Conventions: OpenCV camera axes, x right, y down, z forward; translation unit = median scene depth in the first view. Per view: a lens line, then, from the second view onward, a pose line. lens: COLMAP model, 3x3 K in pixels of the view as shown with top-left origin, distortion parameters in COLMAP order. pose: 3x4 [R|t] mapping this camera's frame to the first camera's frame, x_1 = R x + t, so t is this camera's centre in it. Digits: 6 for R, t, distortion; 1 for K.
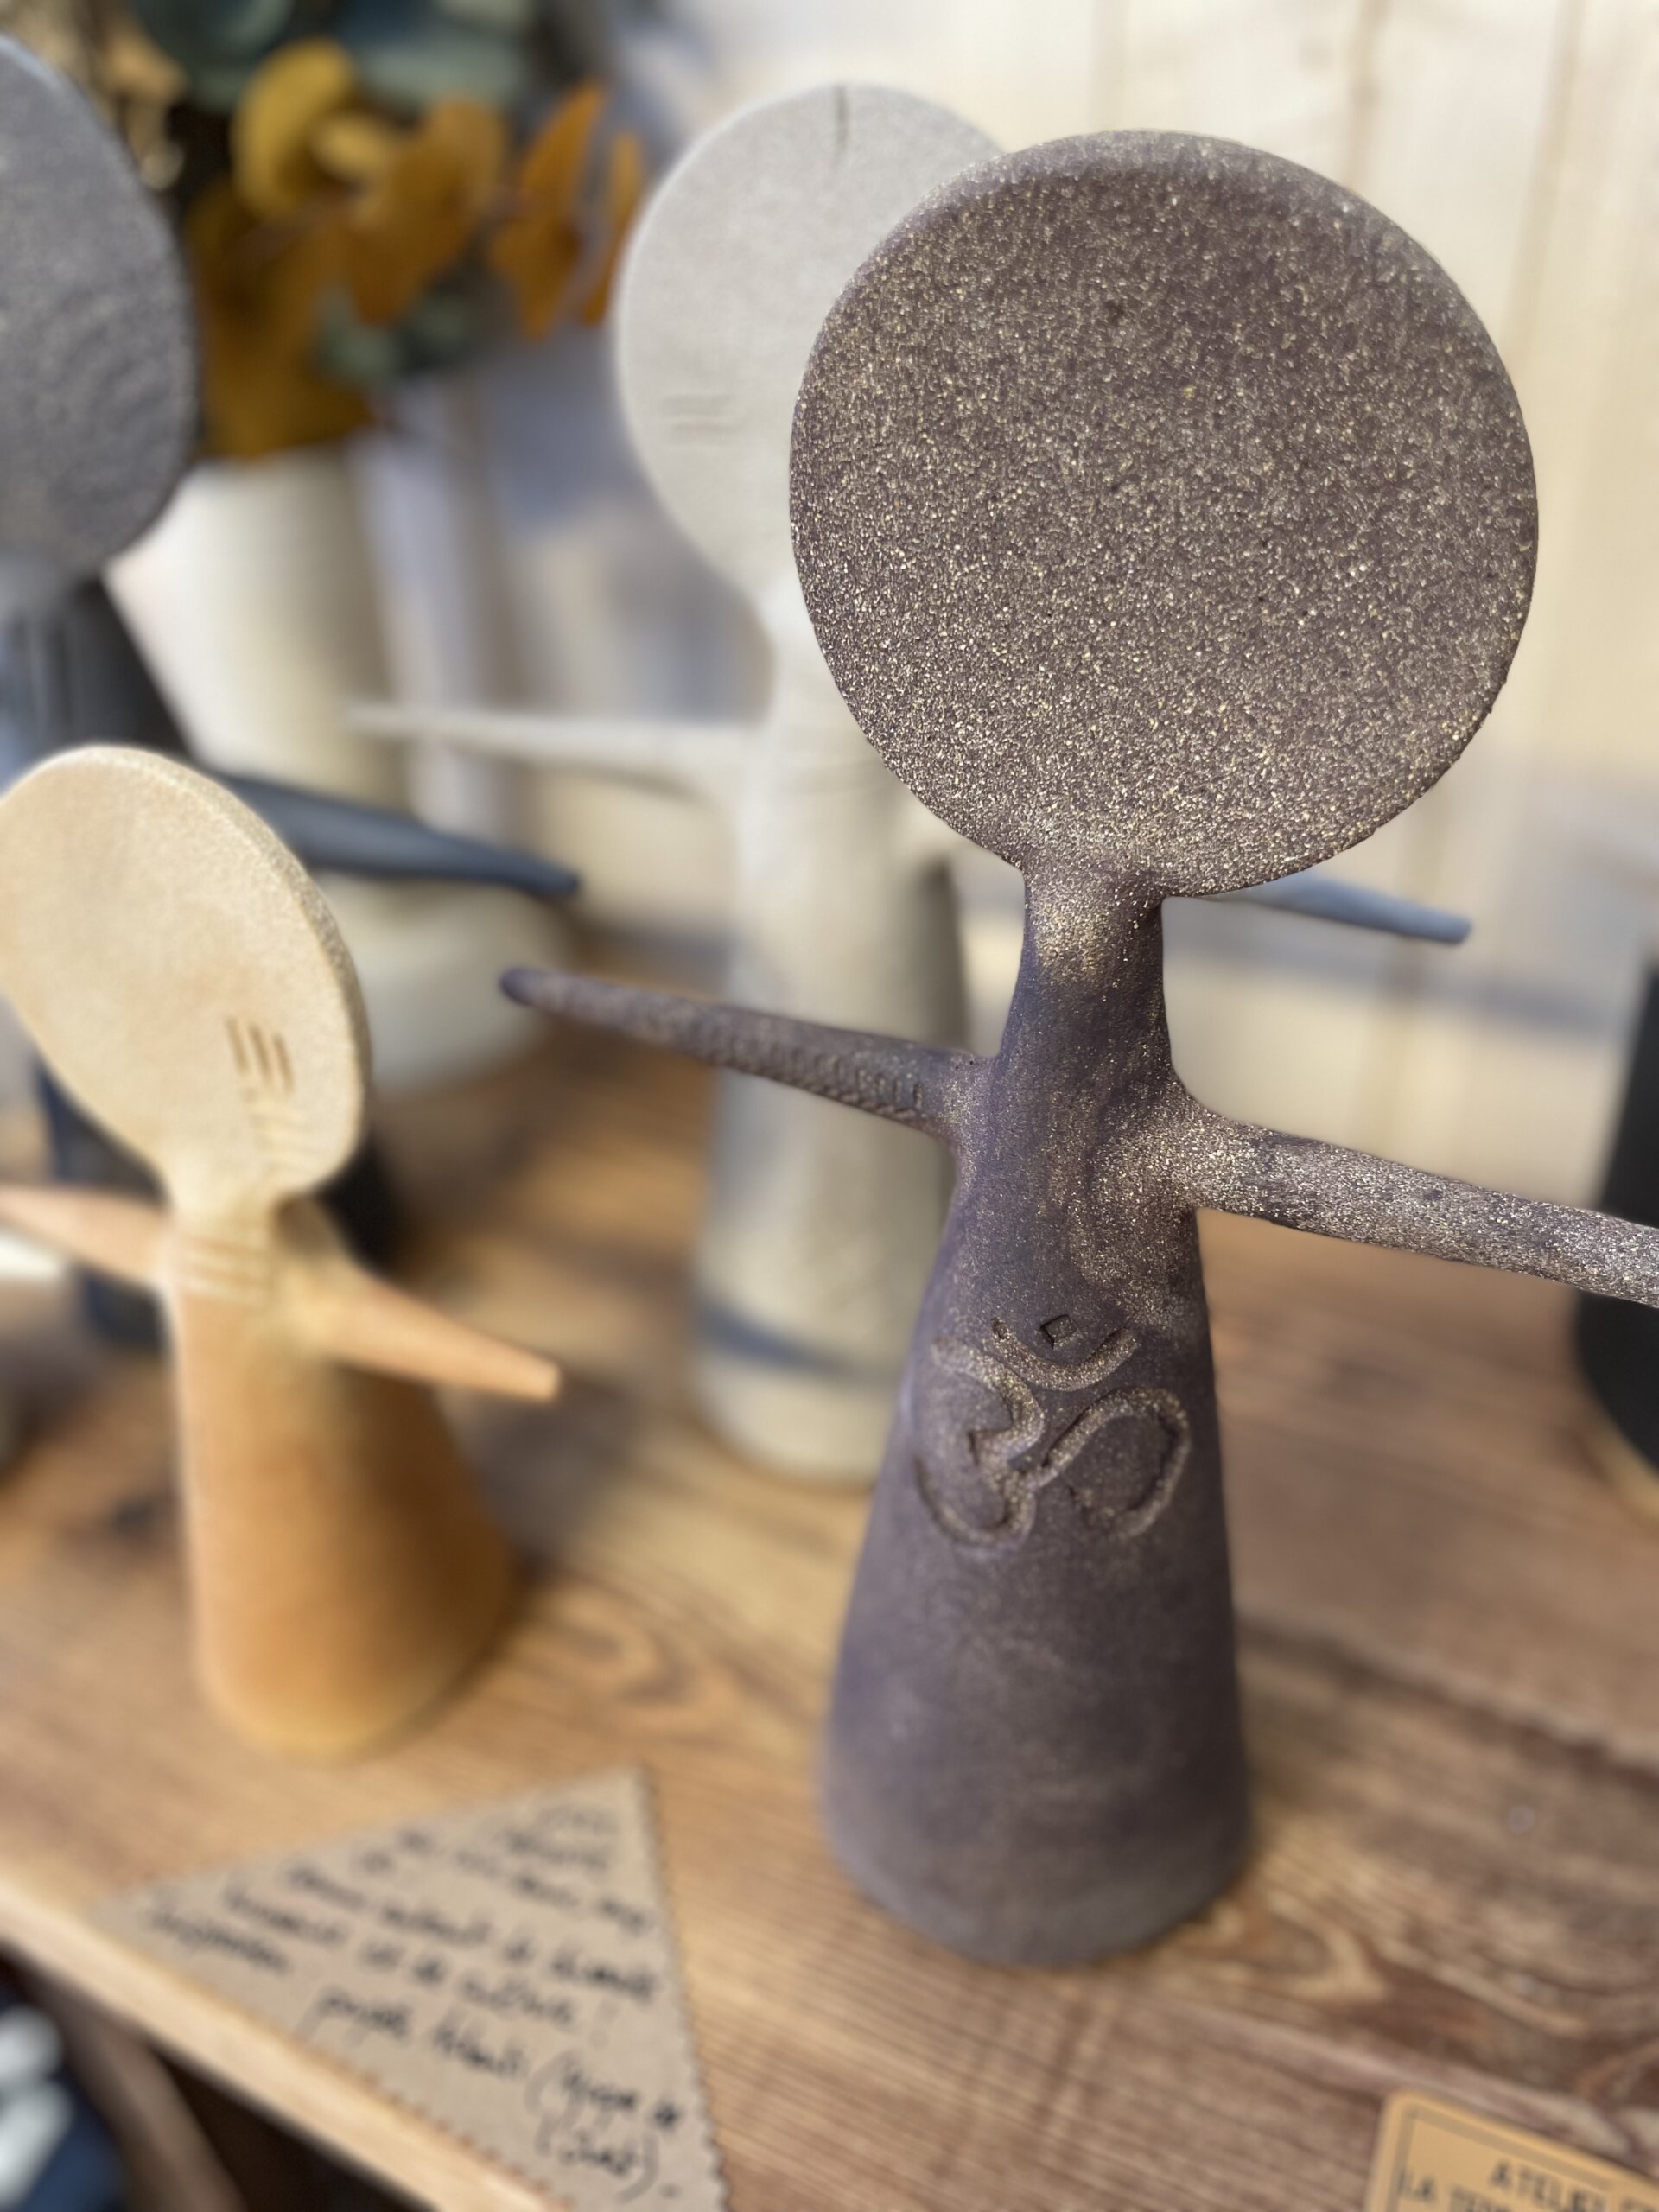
lens RADIAL K [[1672.2, 0, 832.9], [0, 1672.2, 1104.2], [0, 0, 1]] dist [0.023607, -0.011622]
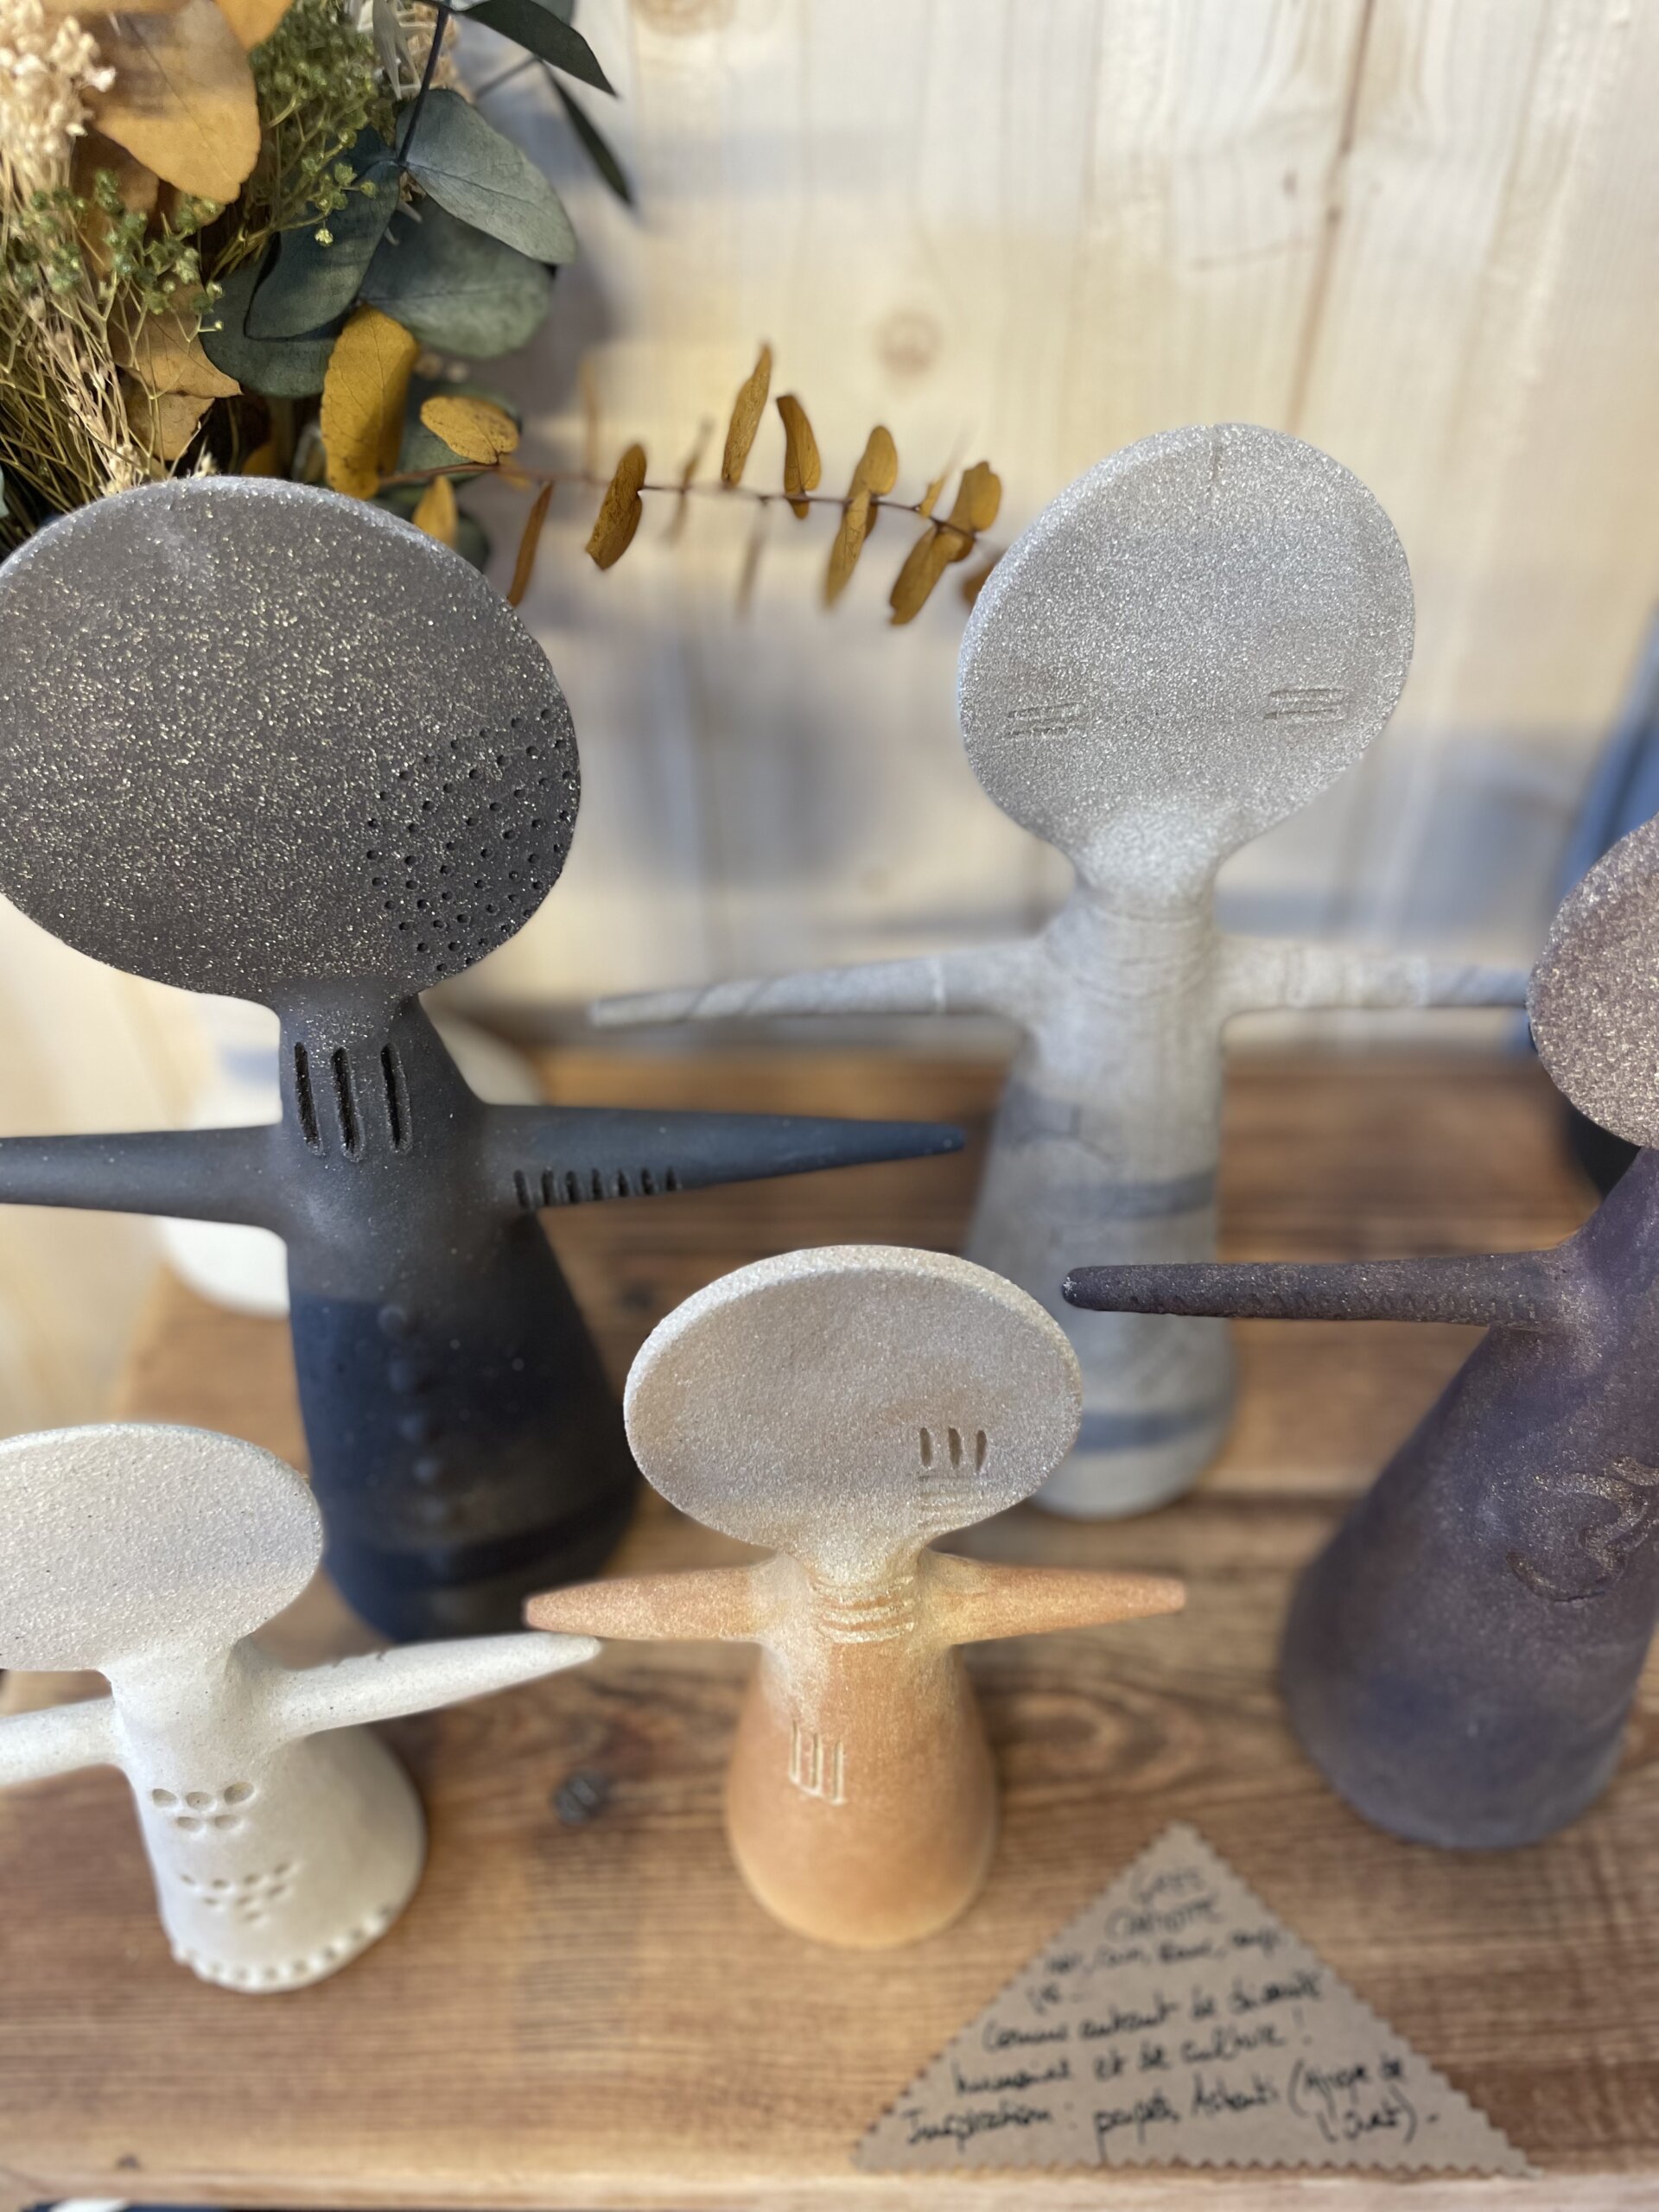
lens RADIAL K [[1672.2, 0, 833.2], [0, 1672.2, 1109.6], [0, 0, 1]] dist [0.023607, -0.011622]
pose [[0.891662, -0.308394, 0.331410, -0.642649], [0.246874, 0.944885, 0.215047, -0.446978], [-0.379463, -0.109933, 0.918652, 0.056587]]
